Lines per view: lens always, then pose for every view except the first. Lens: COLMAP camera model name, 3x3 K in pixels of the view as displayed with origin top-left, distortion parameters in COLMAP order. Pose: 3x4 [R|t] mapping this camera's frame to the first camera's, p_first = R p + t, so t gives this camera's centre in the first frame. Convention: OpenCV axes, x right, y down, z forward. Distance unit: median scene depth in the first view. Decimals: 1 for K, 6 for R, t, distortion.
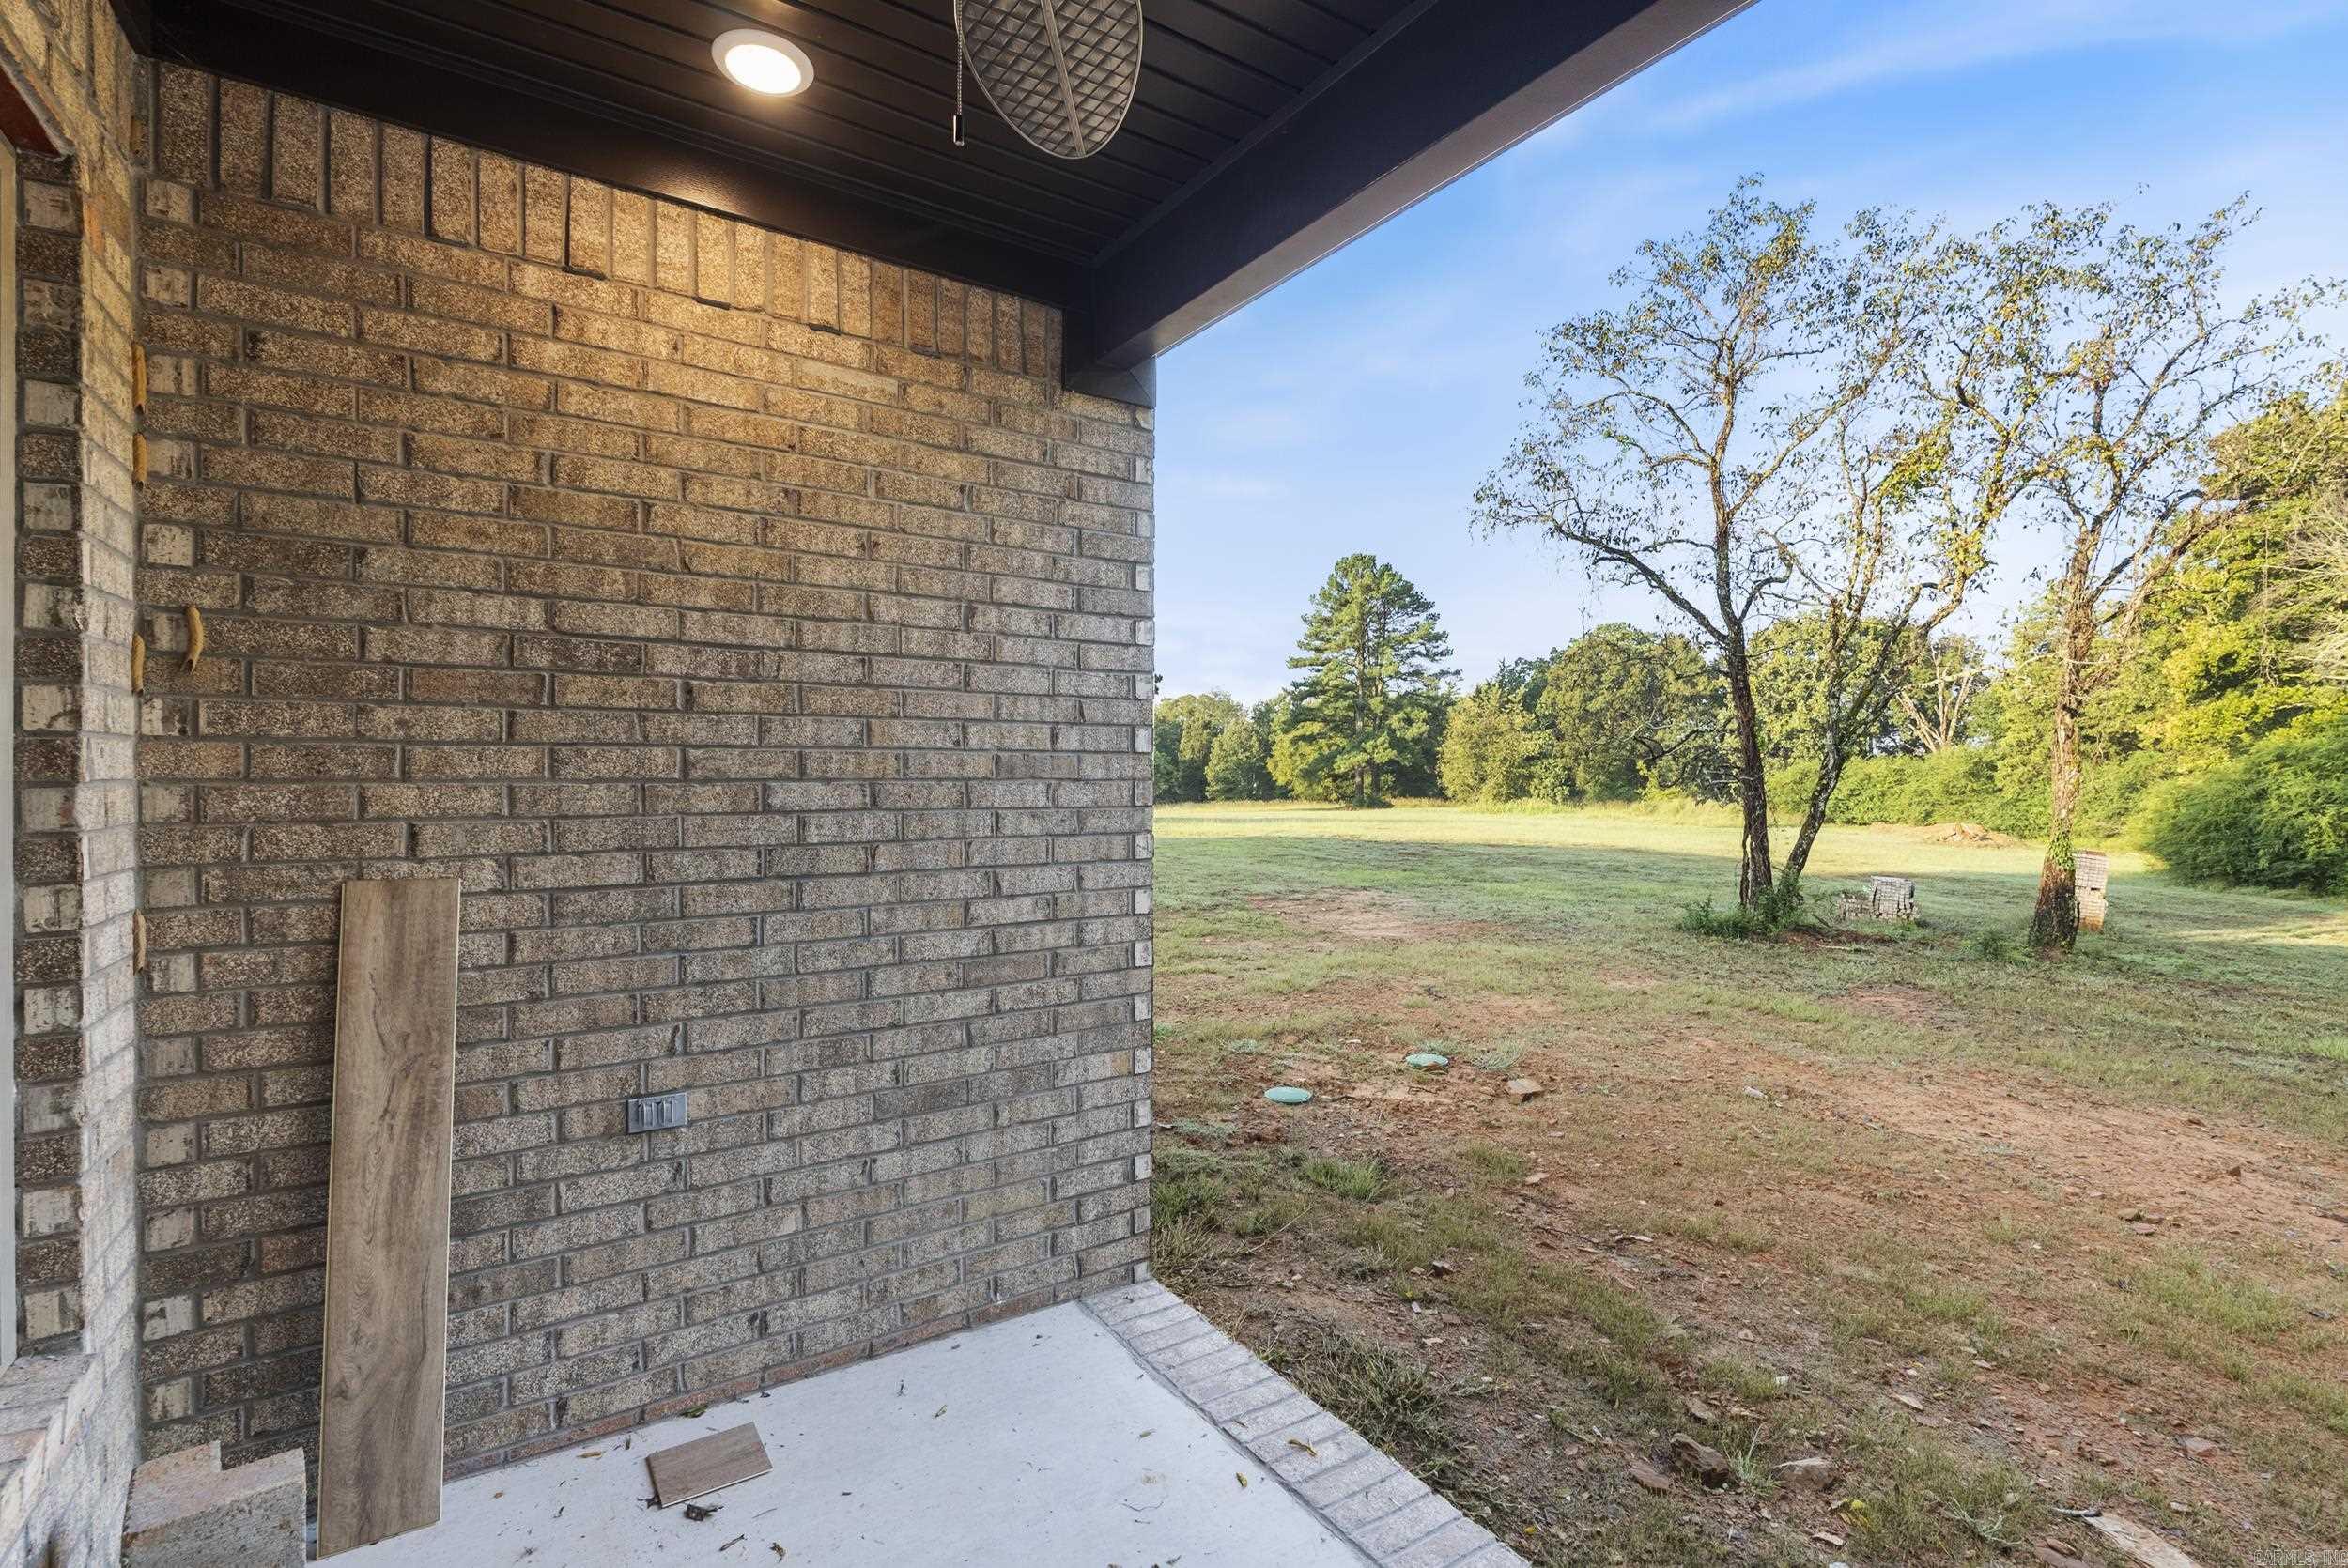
lens RADIAL K [[1047.2, 0, 1177.1], [0, 1047.2, 776.2], [0, 0, 1]] dist [-0.002400, -0.000239]
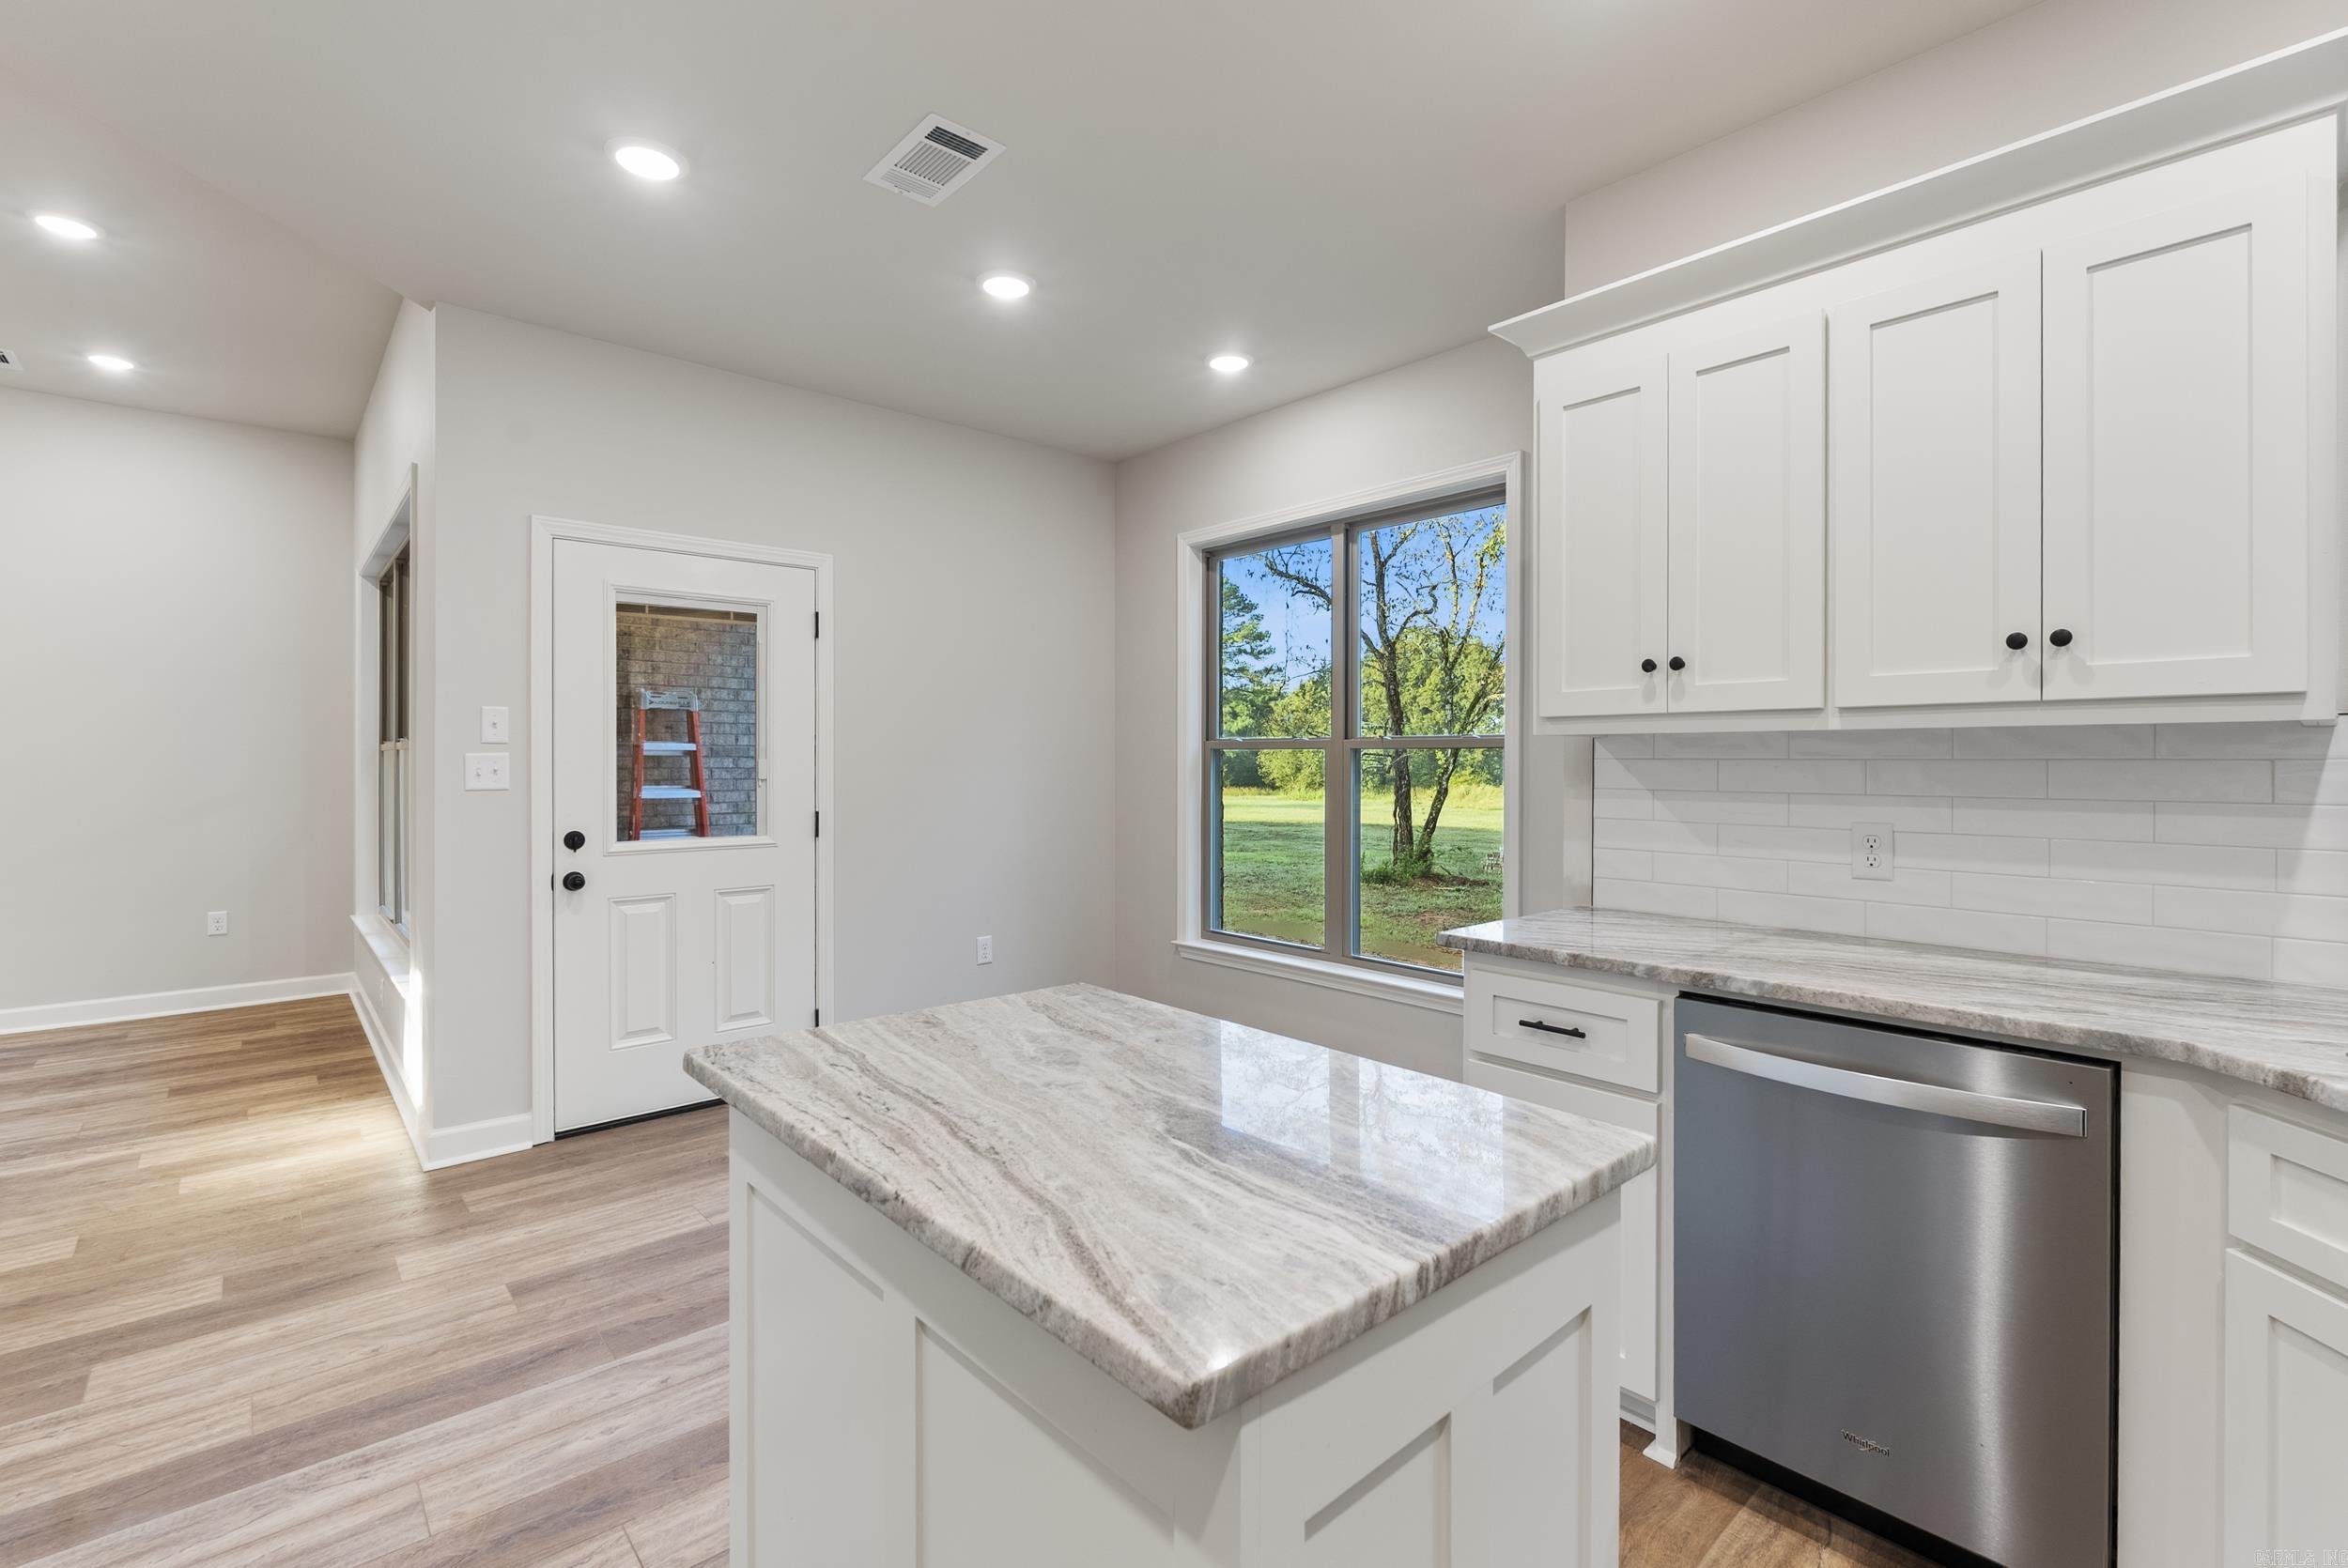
lens RADIAL K [[1043.9, 0, 1179.1], [0, 1043.9, 766.2], [0, 0, 1]] dist [-0.003980, -0.000134]
pose [[0.990249, -0.004379, 0.139242, 0.090782], [0.004611, 0.999988, -0.001347, 0.005260], [-0.139234, 0.001975, 0.990257, -0.252302]]
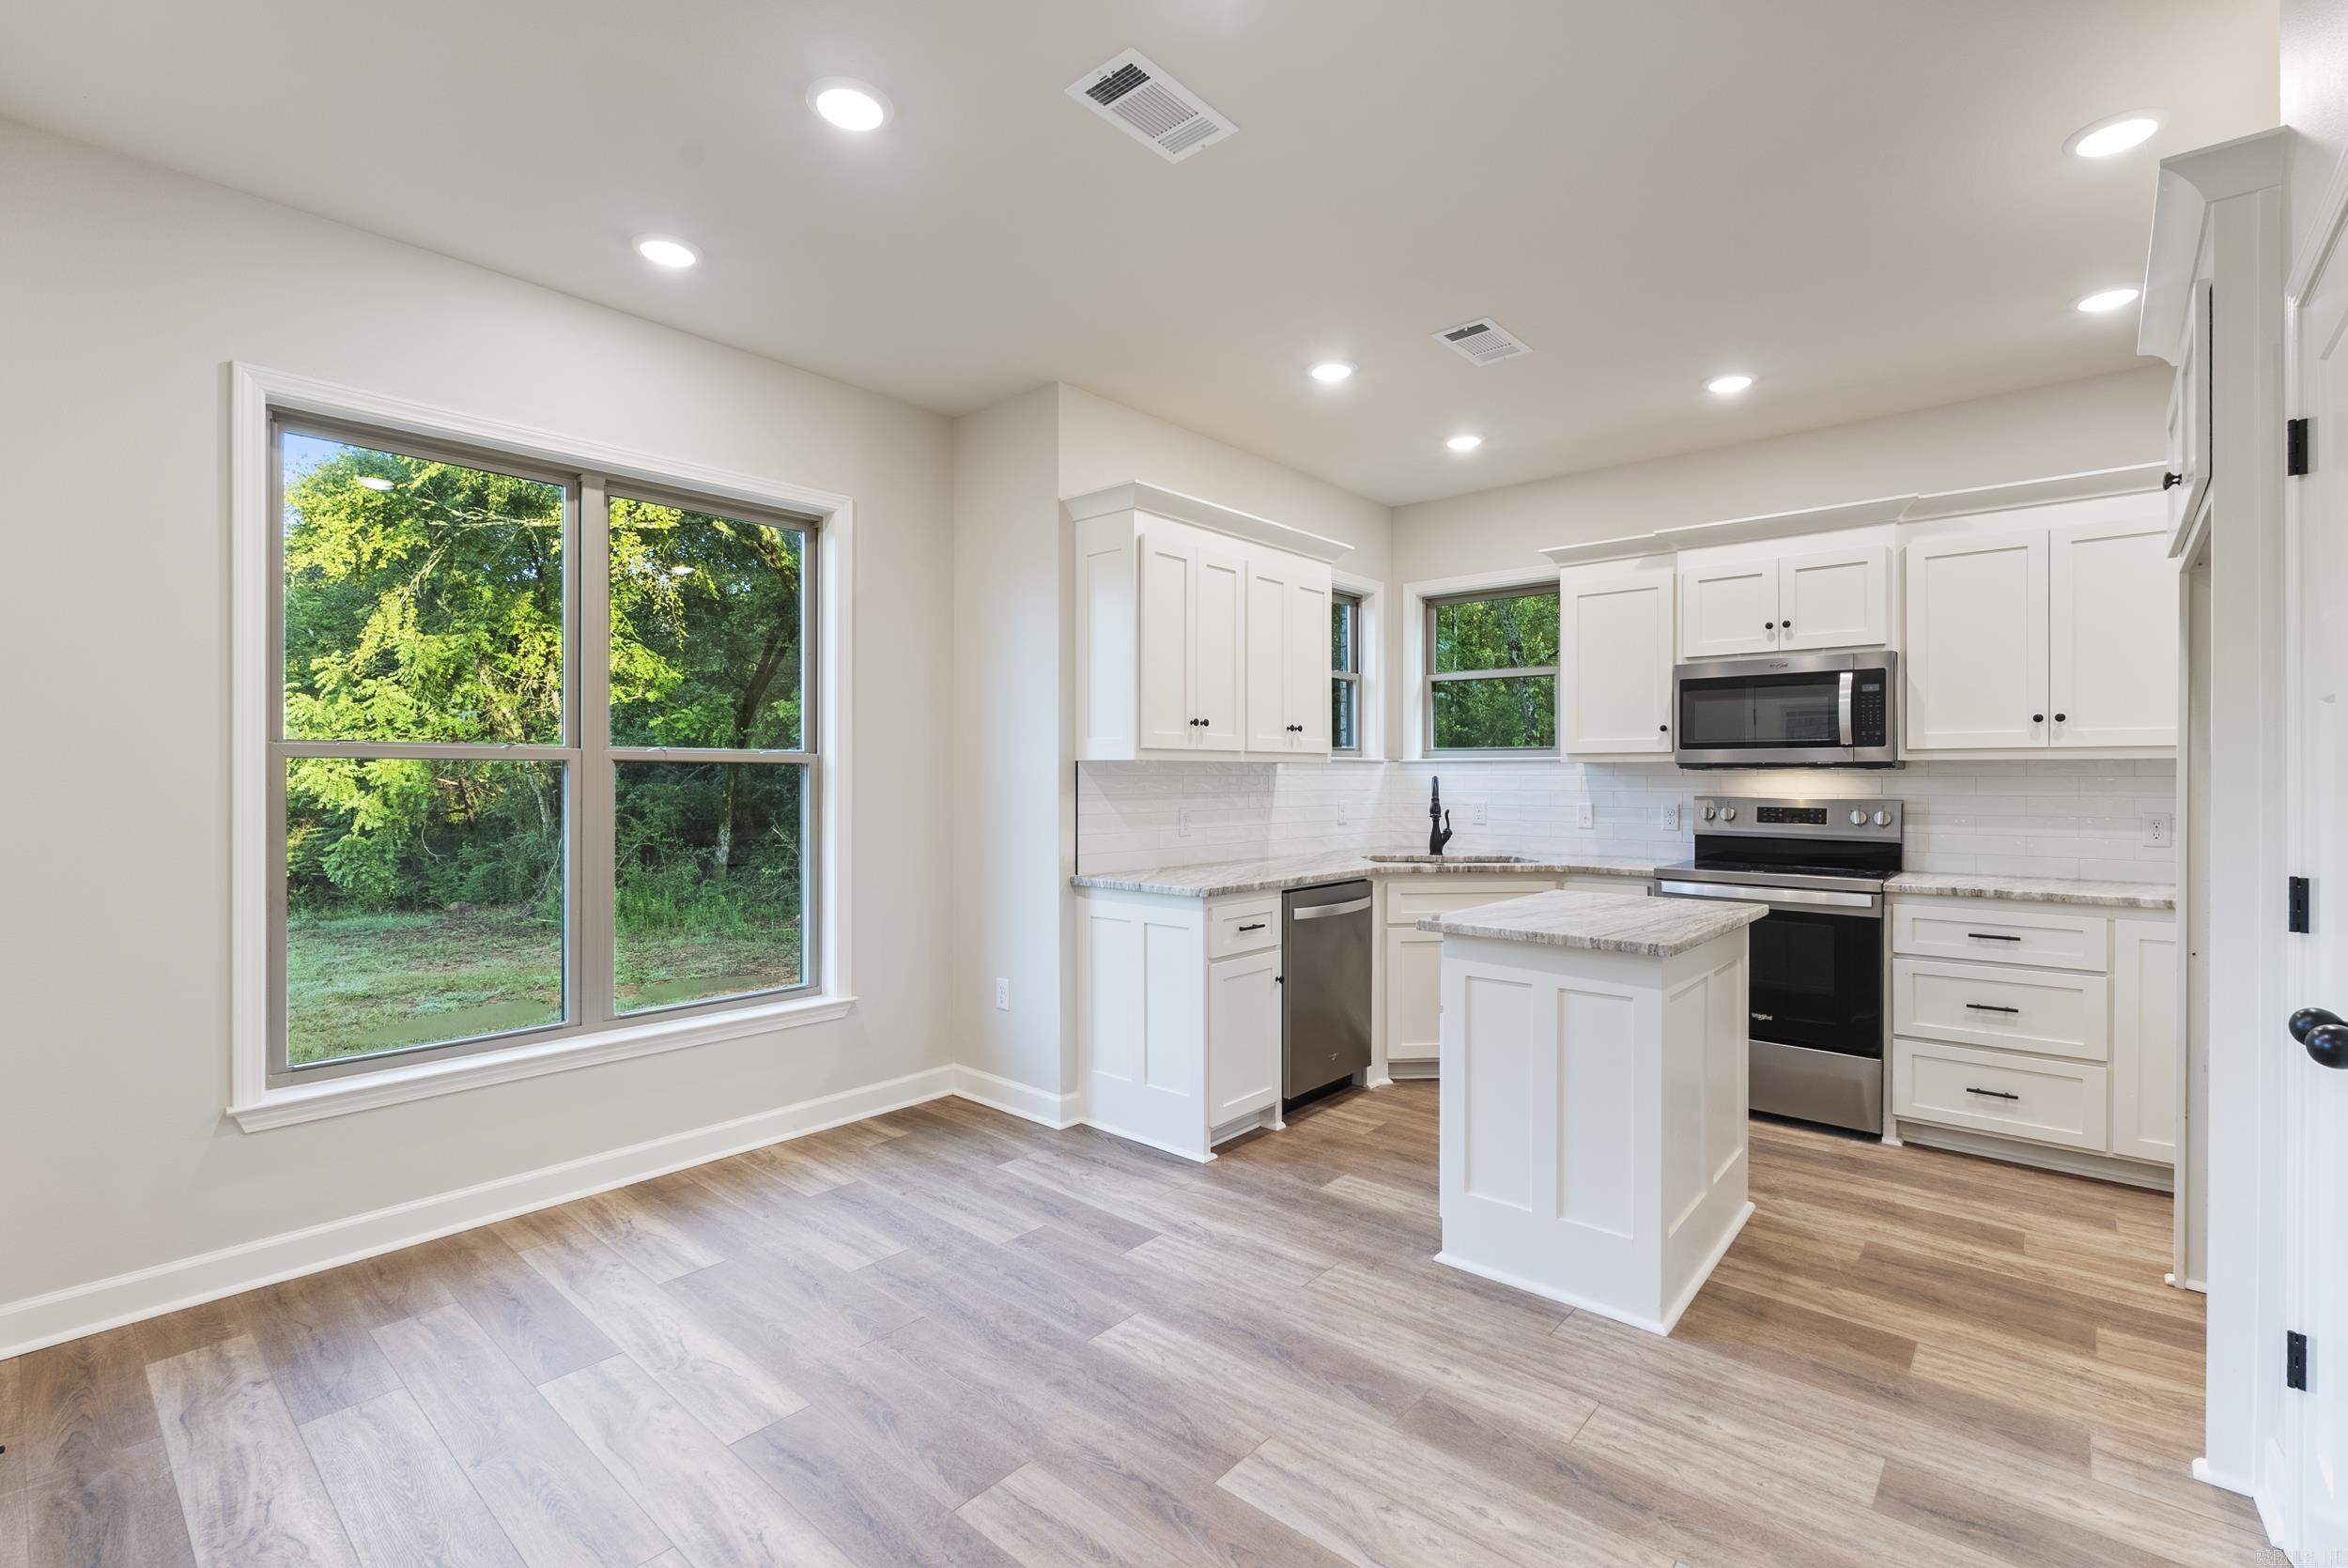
lens RADIAL K [[1034.8, 0, 1180.9], [0, 1034.8, 777.4], [0, 0, 1]] dist [-0.005334, -0.000109]
pose [[-0.261338, -0.006850, 0.965223, -0.042883], [0.004852, 0.999953, 0.008410, 0.003198], [-0.965235, 0.006881, -0.261292, -0.080121]]
